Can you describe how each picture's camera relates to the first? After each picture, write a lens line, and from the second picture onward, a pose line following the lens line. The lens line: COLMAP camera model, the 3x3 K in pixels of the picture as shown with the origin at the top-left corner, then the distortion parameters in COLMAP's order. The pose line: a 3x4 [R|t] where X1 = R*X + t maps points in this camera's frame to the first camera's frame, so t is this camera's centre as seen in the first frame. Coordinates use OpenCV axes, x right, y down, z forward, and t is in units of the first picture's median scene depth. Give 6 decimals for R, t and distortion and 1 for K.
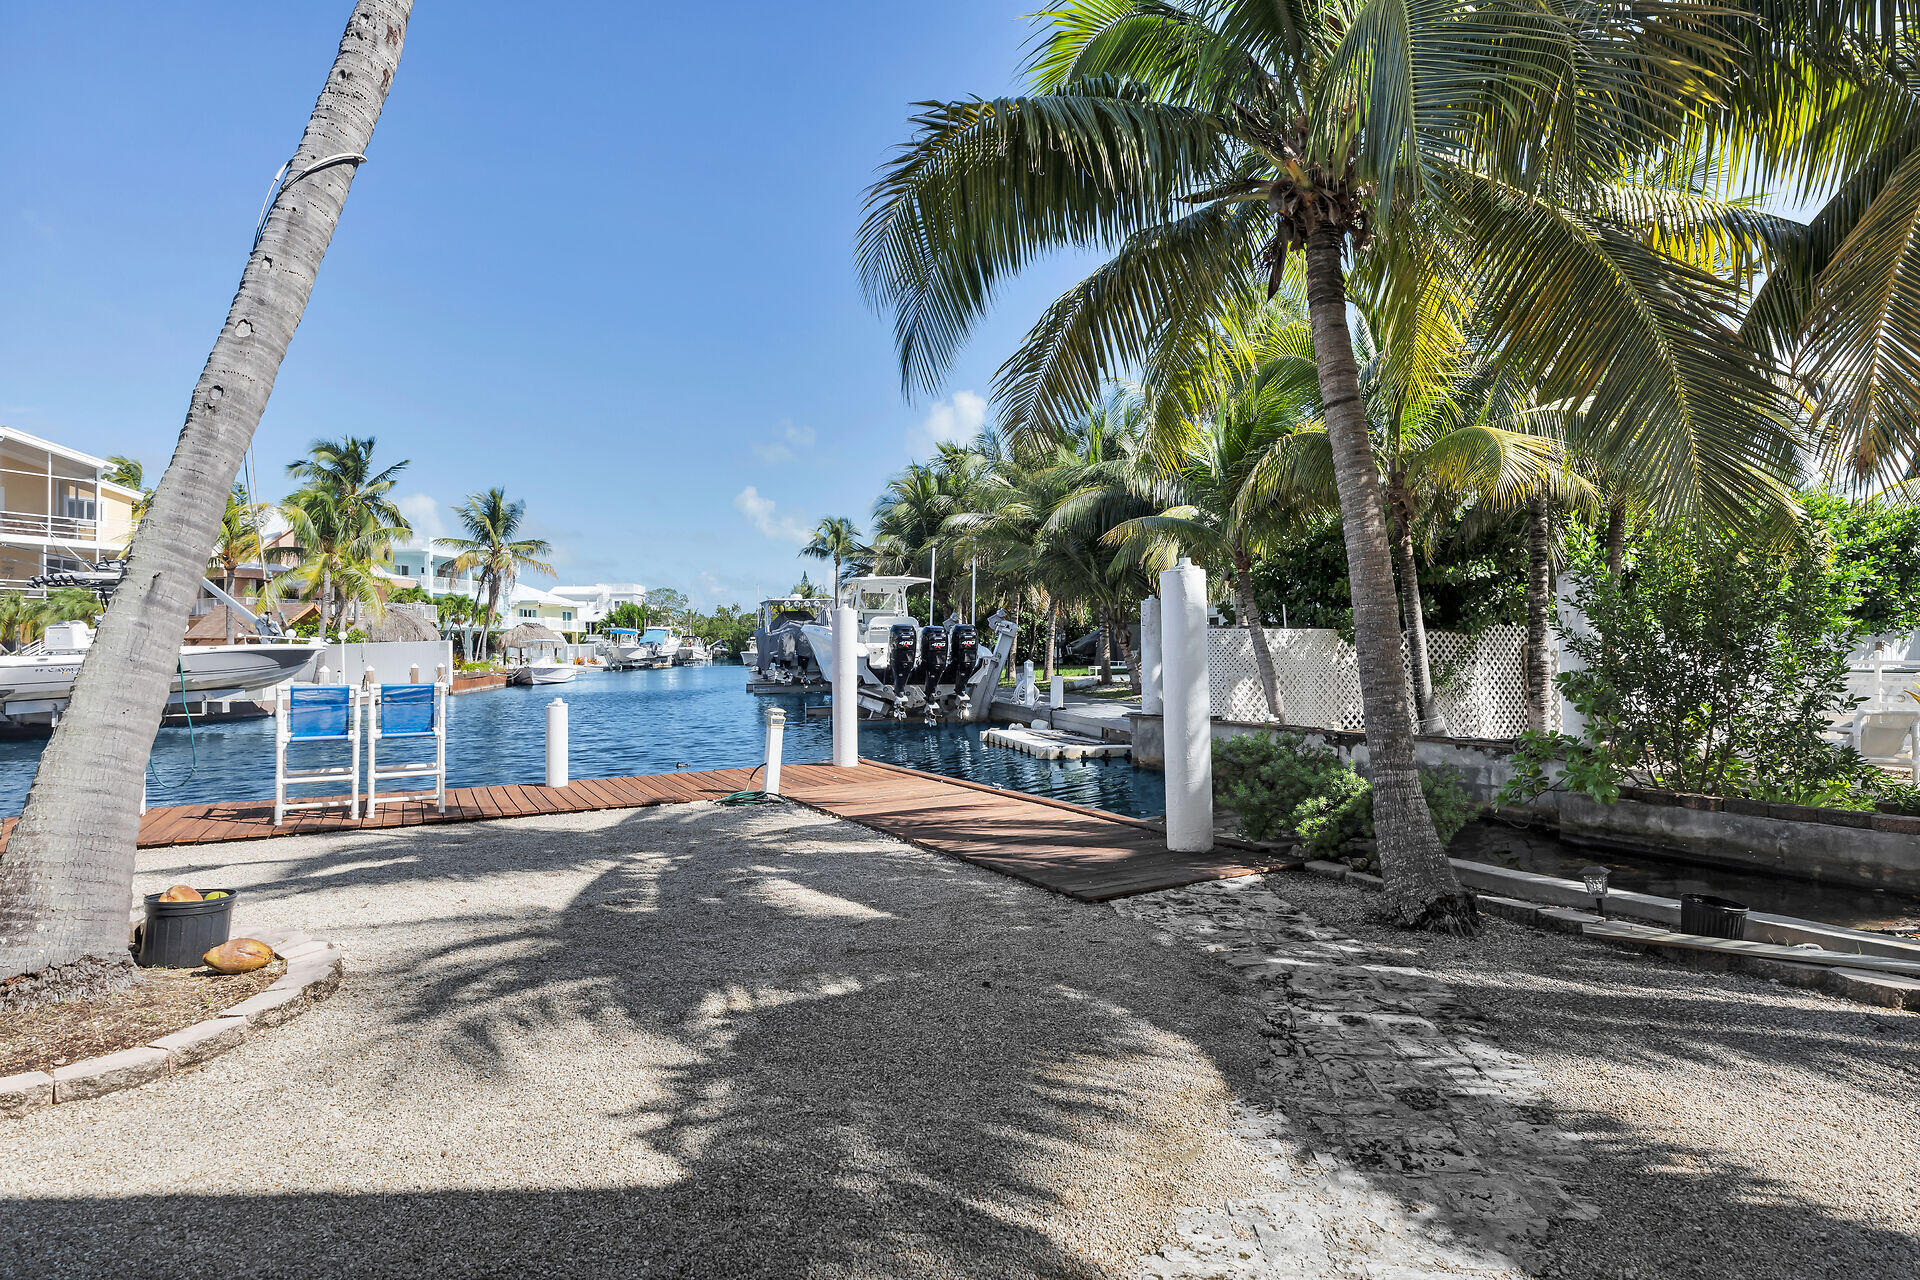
lens RADIAL K [[954.5, 0, 973.3], [0, 954.5, 659.1], [0, 0, 1]] dist [-0.010839, -0.000385]
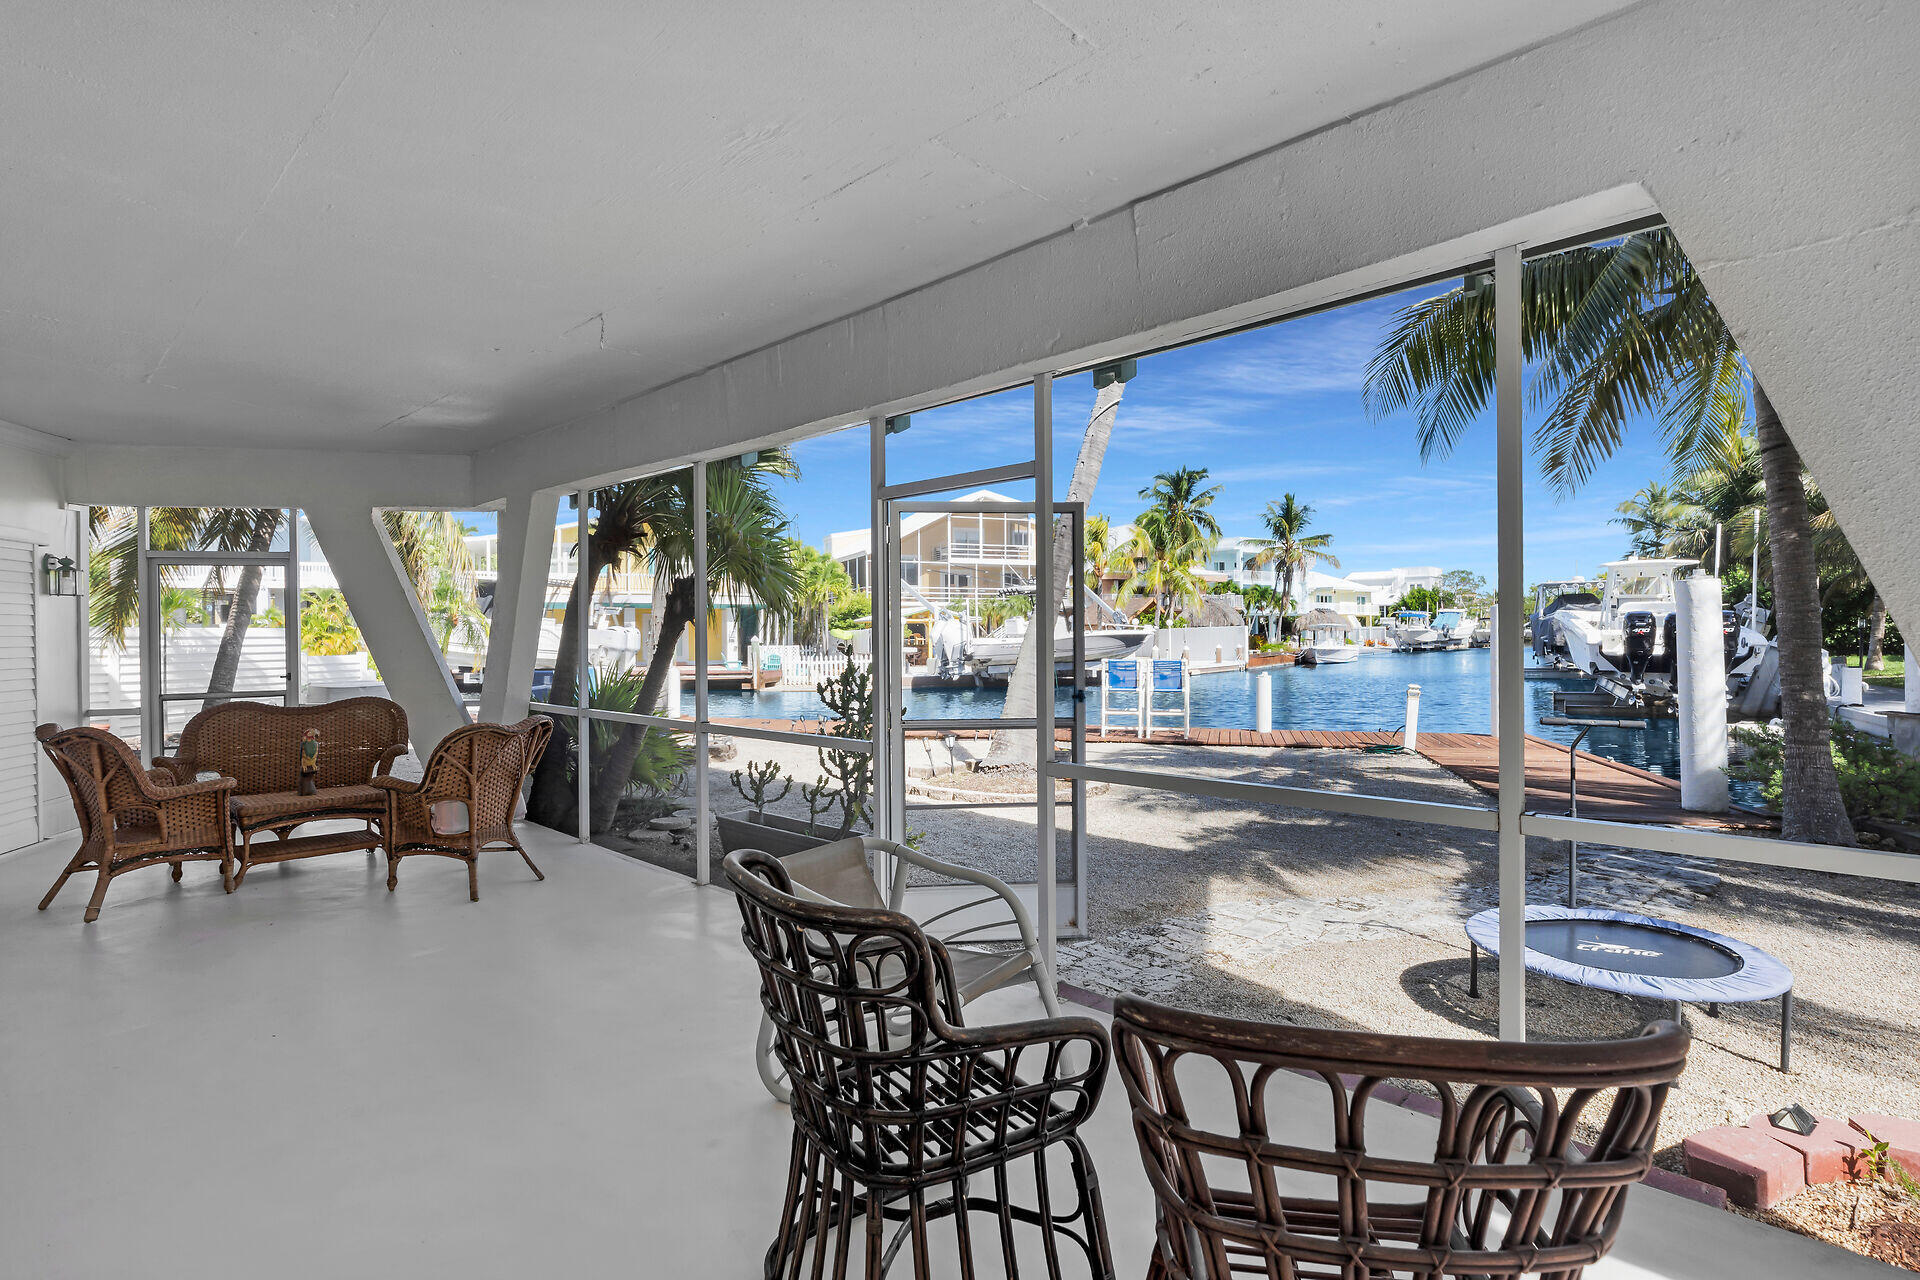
lens RADIAL K [[940.1, 0, 971.1], [0, 940.1, 625.2], [0, 0, 1]] dist [-0.004393, -0.000046]
pose [[0.690176, -0.004850, -0.723625, 0.076385], [-0.007012, 0.999886, -0.013390, -0.002138], [0.723607, 0.014316, 0.690064, -0.081760]]
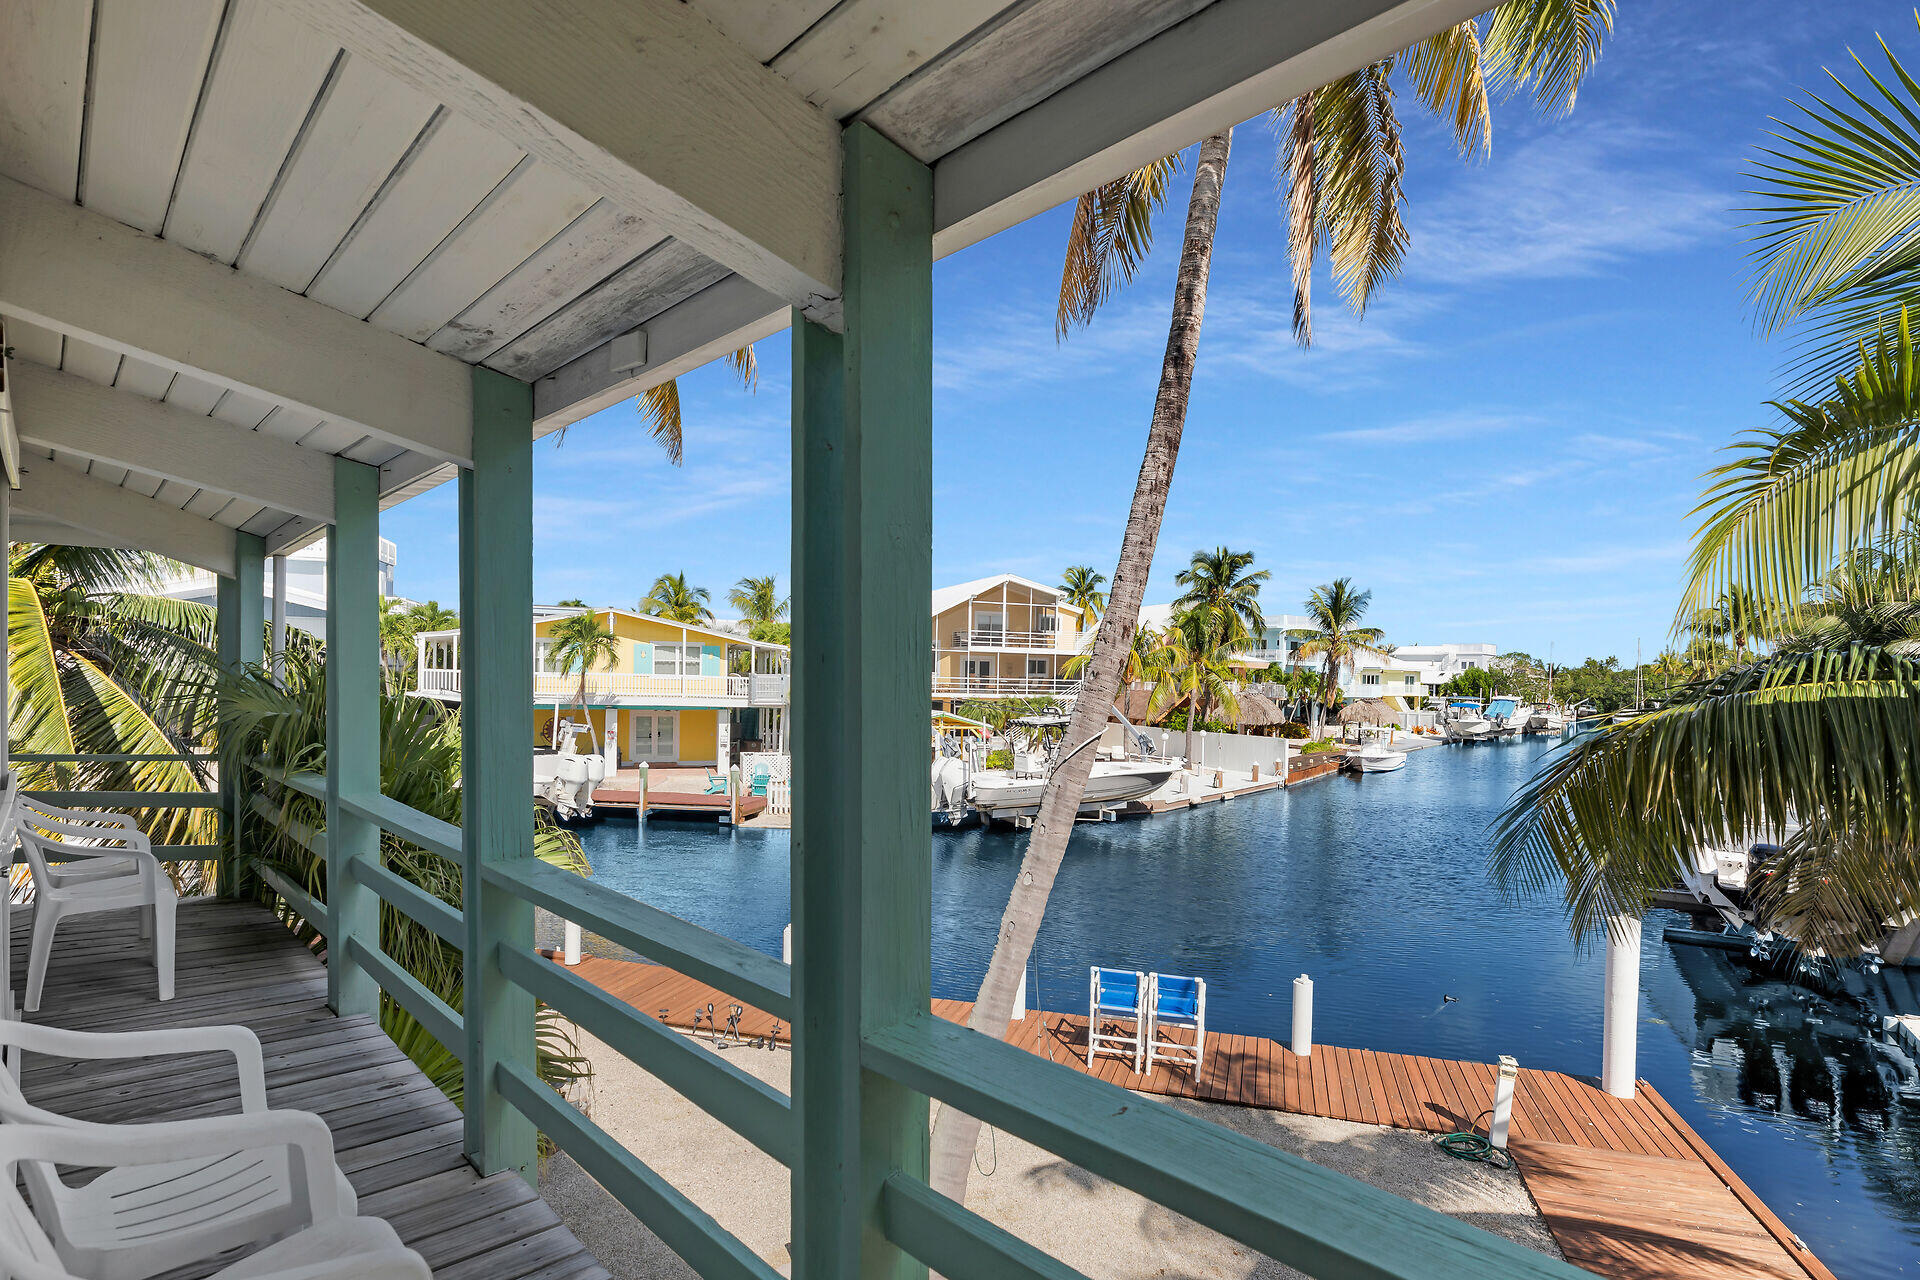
lens RADIAL K [[954.5, 0, 990.1], [0, 954.5, 685.9], [0, 0, 1]] dist [-0.010839, -0.000385]
pose [[0.676589, 0.028142, -0.735823, 0.033049], [-0.036116, 0.999335, 0.005011, -0.075955], [0.735475, 0.023185, 0.677156, -0.009391]]
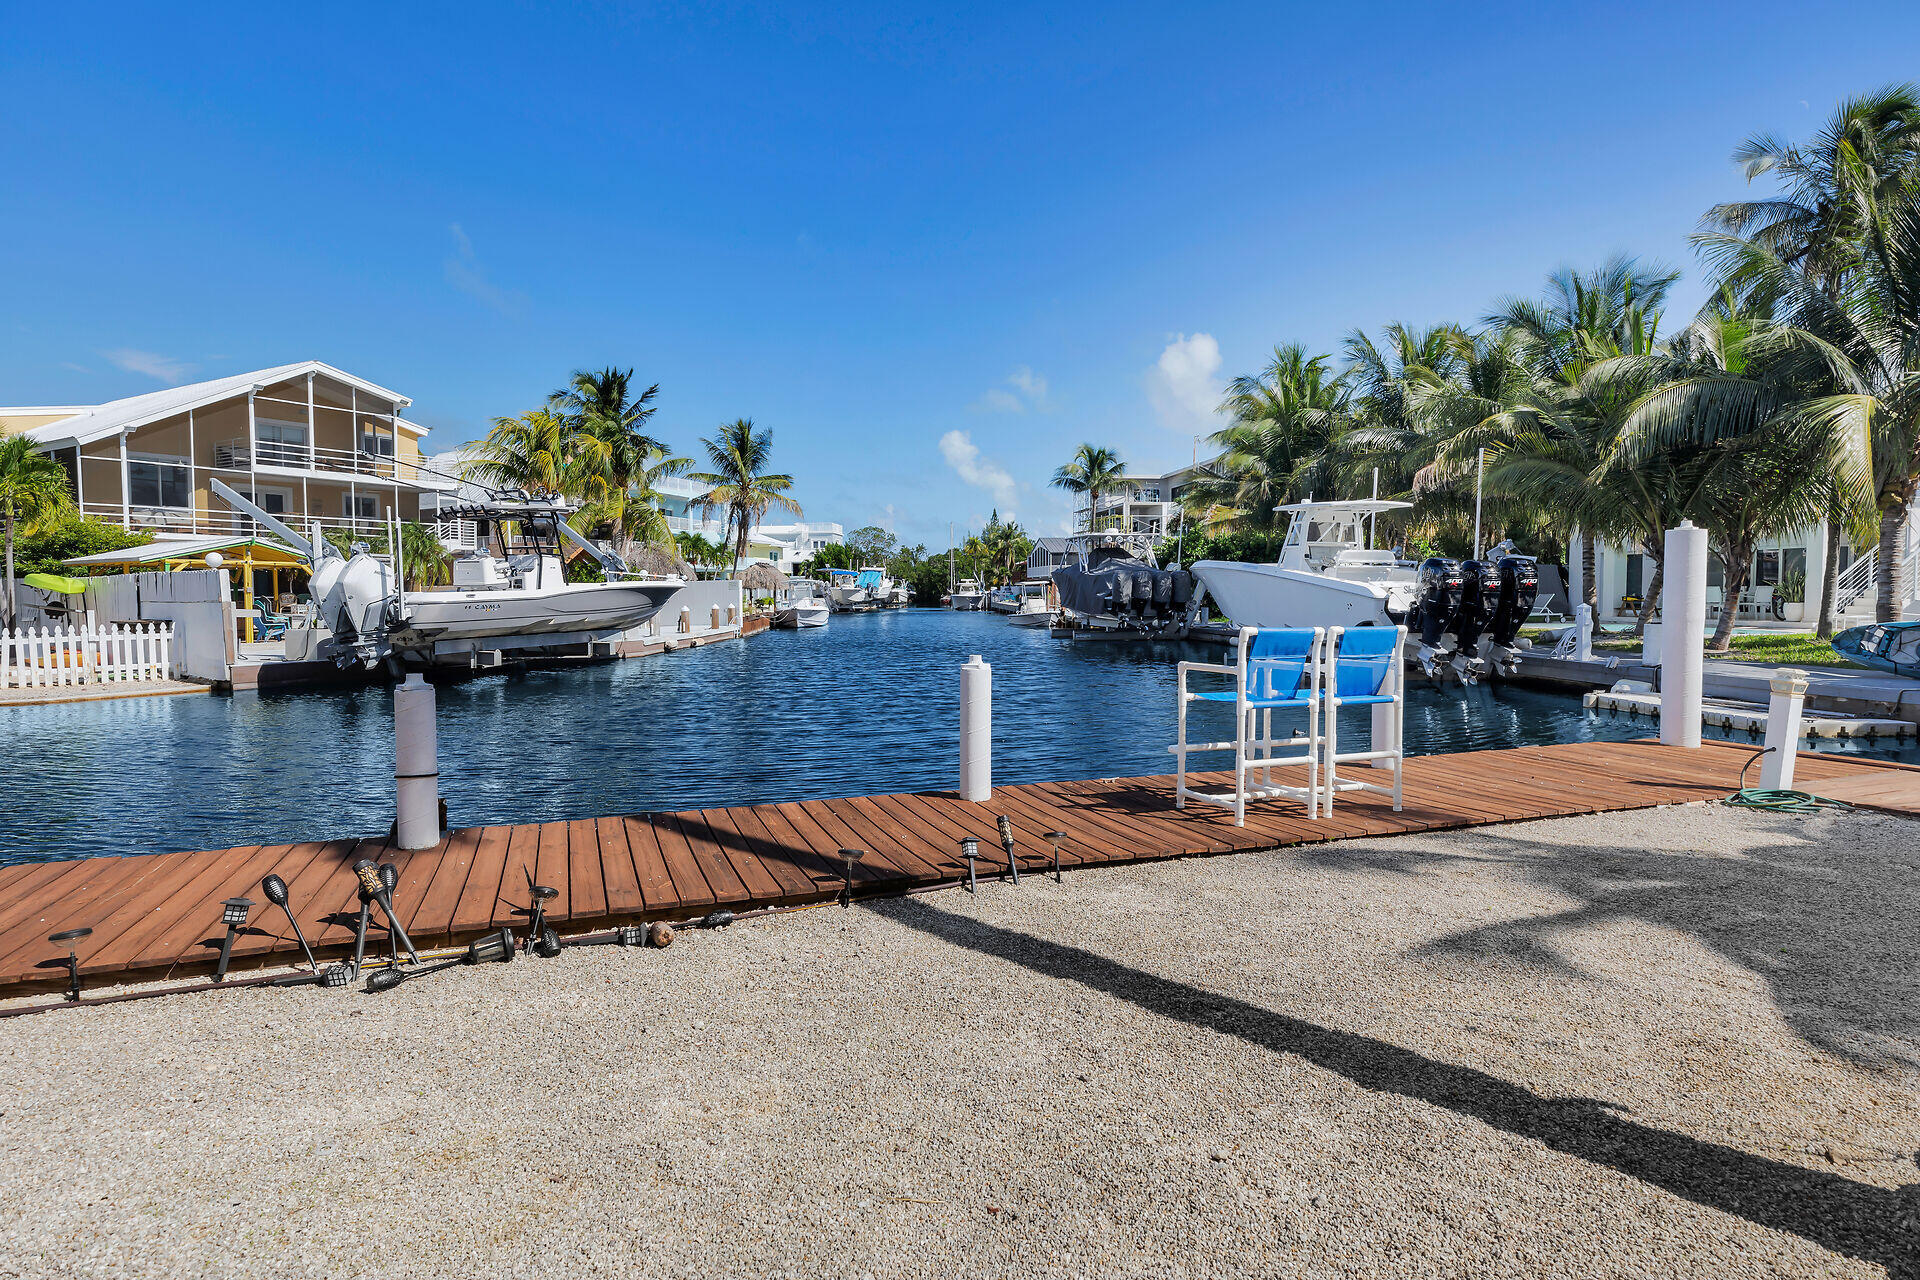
lens RADIAL K [[1033.9, 0, 969.3], [0, 1033.9, 626.4], [0, 0, 1]] dist [-0.000106, 0.001056]
pose [[0.985780, 0.010183, -0.167735, -0.162331], [-0.006675, 0.999747, 0.021464, 0.002557], [0.167911, -0.020039, 0.985598, 0.041371]]
